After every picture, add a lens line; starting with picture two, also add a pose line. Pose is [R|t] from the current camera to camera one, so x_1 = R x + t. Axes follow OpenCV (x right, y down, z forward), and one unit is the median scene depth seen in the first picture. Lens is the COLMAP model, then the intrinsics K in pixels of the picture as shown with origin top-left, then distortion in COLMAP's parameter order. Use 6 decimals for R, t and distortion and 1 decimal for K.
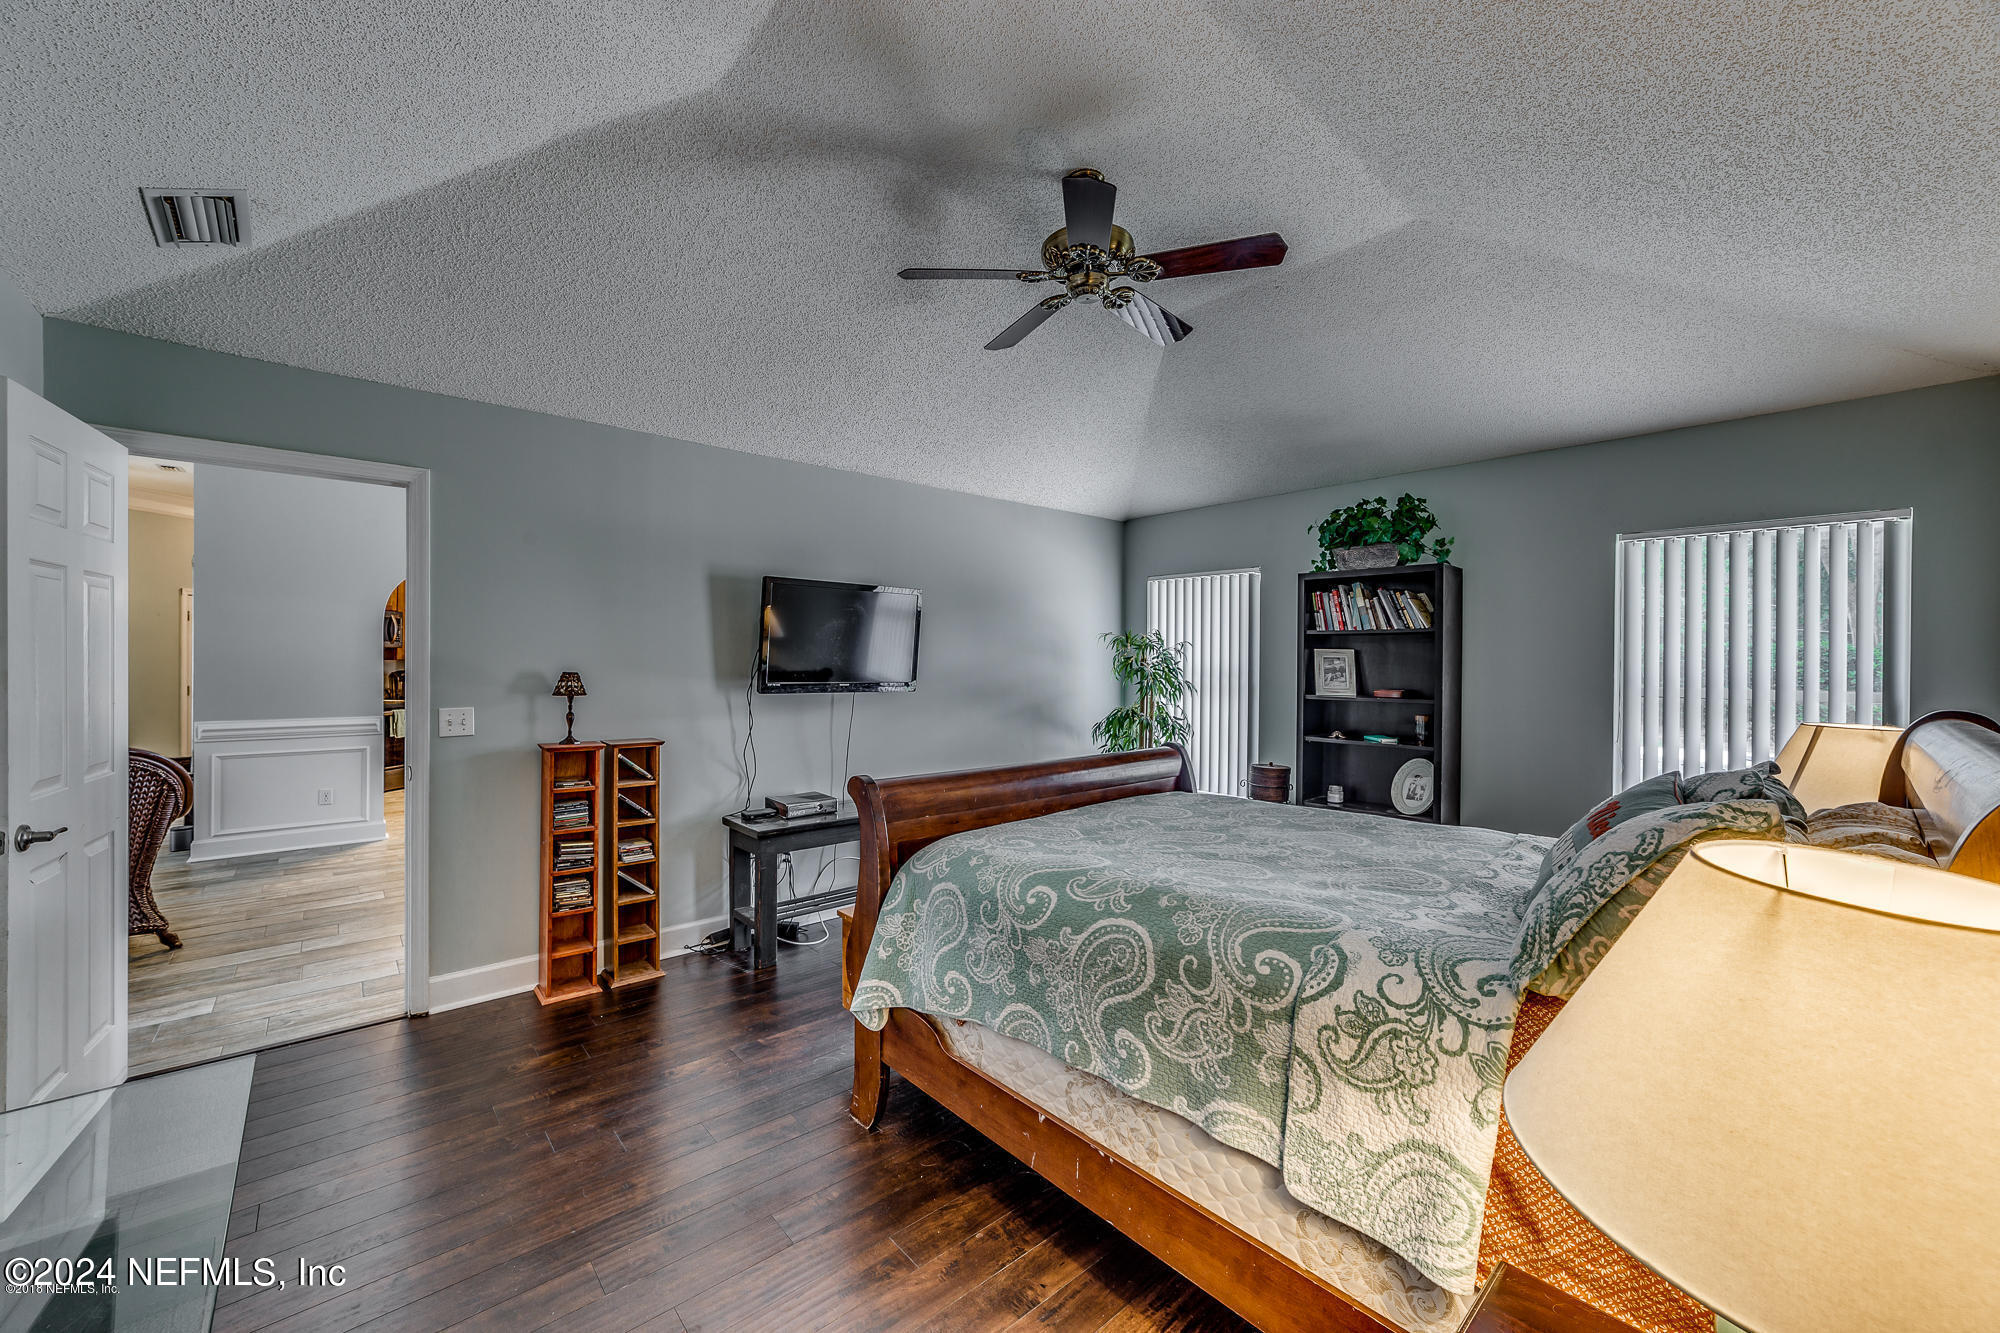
lens RADIAL K [[779.7, 0, 1007.7], [0, 779.7, 664.4], [0, 0, 1]] dist [-0.016602, 0.008167]
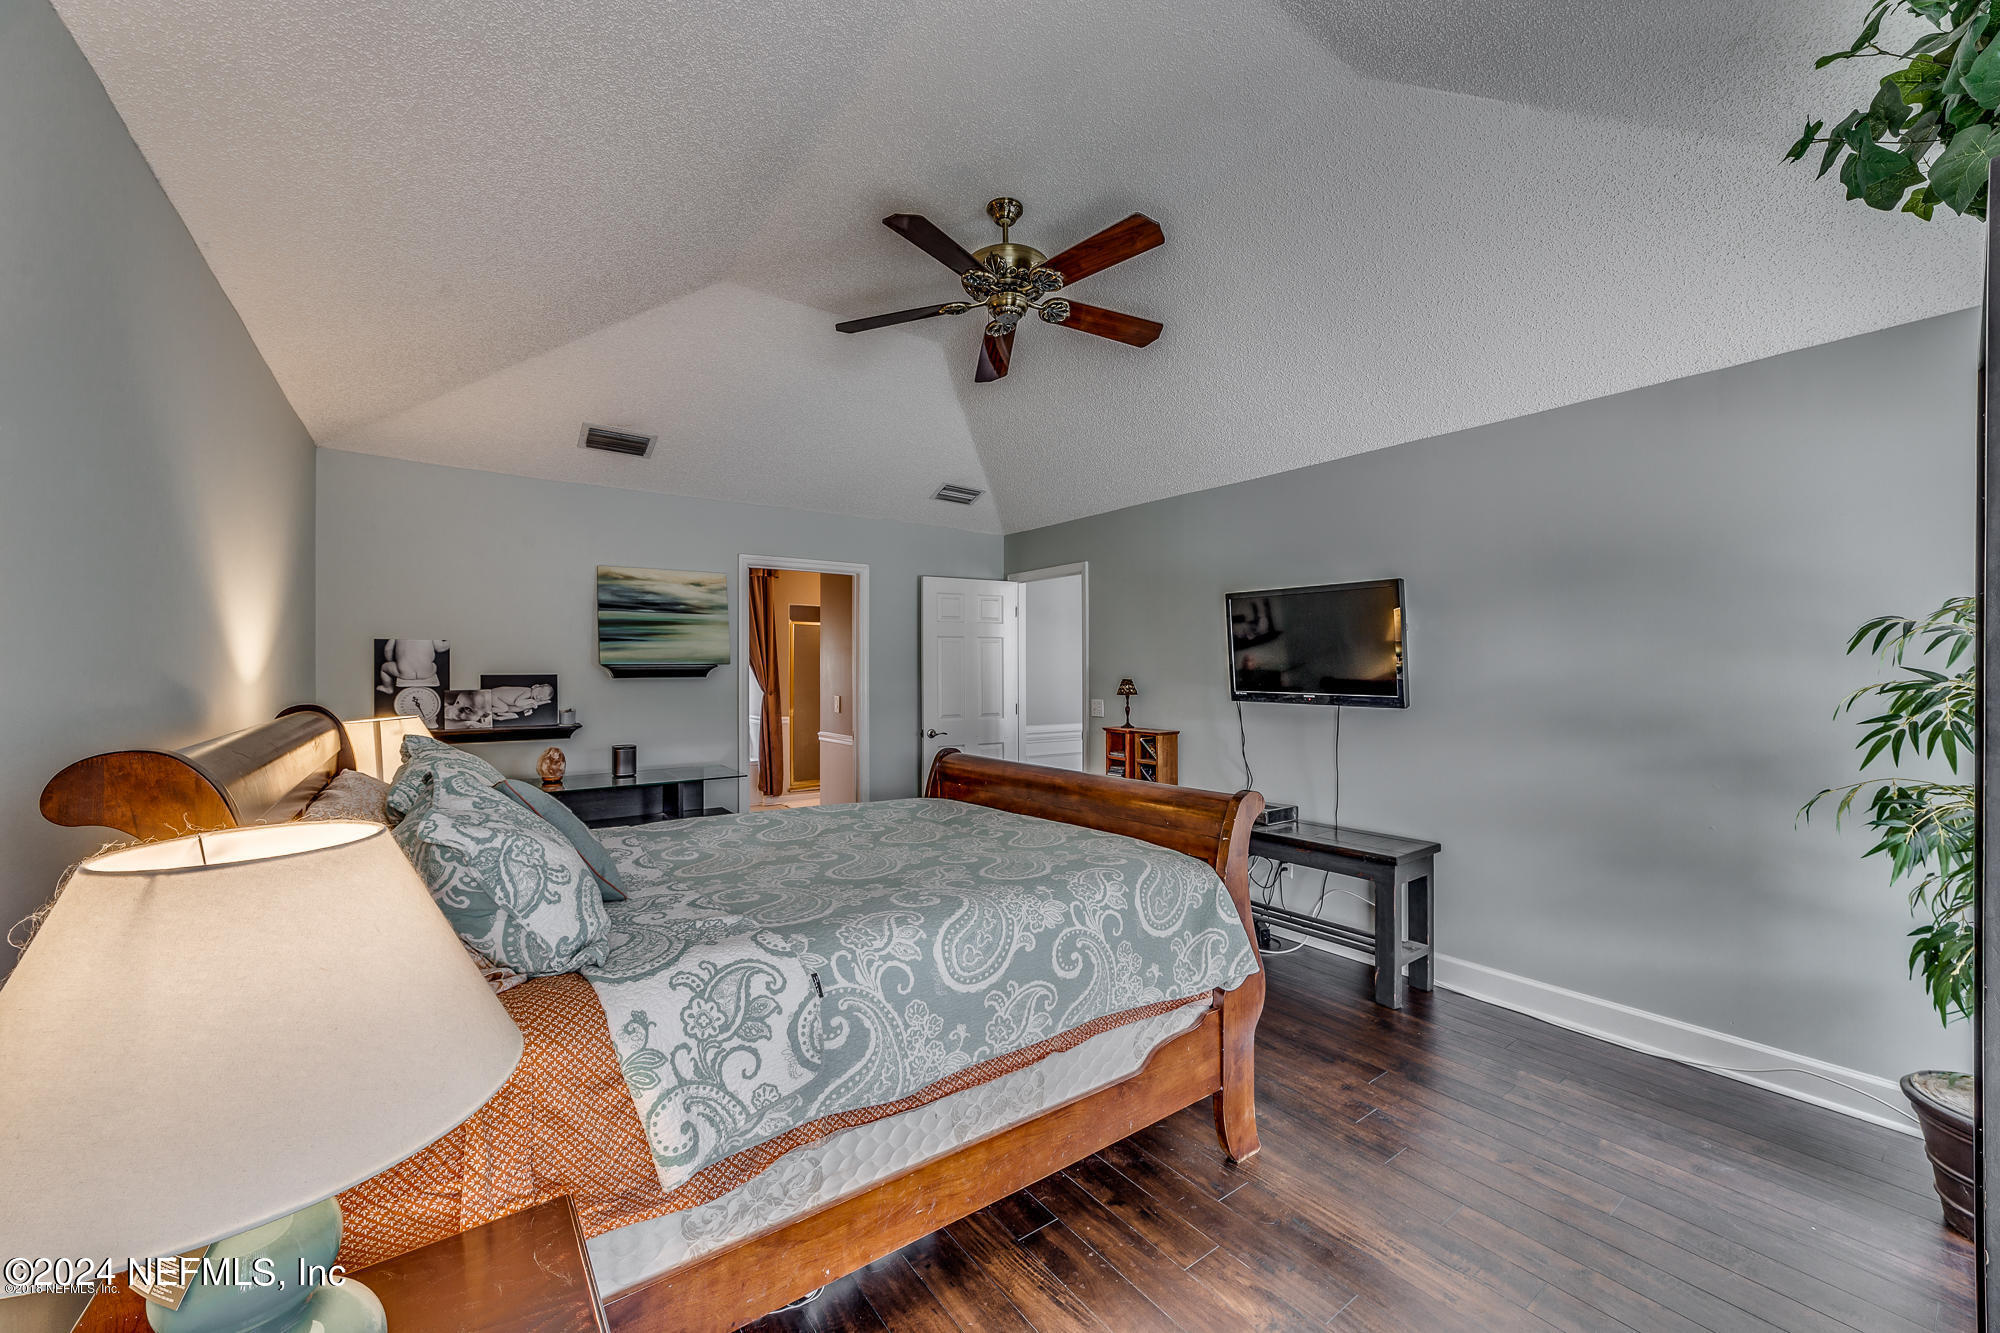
lens RADIAL K [[779.7, 0, 1000.8], [0, 779.7, 666.4], [0, 0, 1]] dist [-0.016602, 0.008167]
pose [[-0.099804, -0.007460, -0.994979, 0.936972], [-0.005563, 0.999960, -0.006939, -0.003139], [0.994992, 0.004843, -0.099841, 0.904366]]
